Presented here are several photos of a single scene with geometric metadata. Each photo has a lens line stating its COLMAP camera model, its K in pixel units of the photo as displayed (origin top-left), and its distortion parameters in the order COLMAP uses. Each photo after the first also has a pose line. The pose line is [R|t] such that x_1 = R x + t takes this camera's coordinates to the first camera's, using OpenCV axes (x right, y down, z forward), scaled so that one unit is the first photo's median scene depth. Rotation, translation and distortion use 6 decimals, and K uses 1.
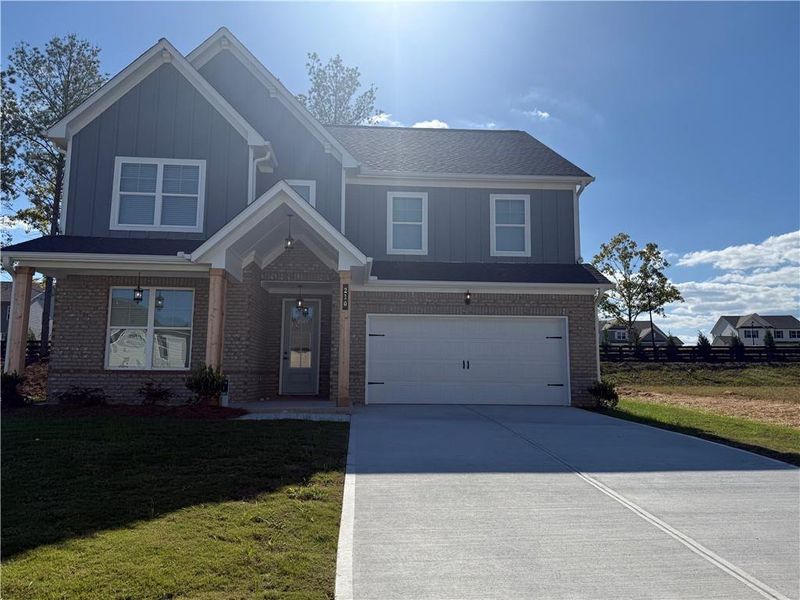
lens RADIAL K [[532.6, 0, 400.0], [0, 532.6, 300.0], [0, 0, 1]] dist [0.094377, -0.129224]
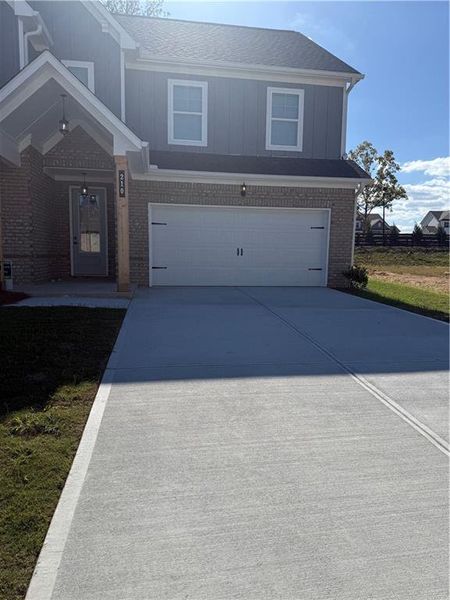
lens RADIAL K [[399.5, 0, 225.0], [0, 399.5, 300.0], [0, 0, 1]] dist [0.094377, -0.129224]
pose [[0.996234, -0.001105, 0.086694, 0.017843], [-0.020796, 0.967683, 0.251309, 0.007853], [-0.084170, -0.252166, 0.964017, 0.150152]]
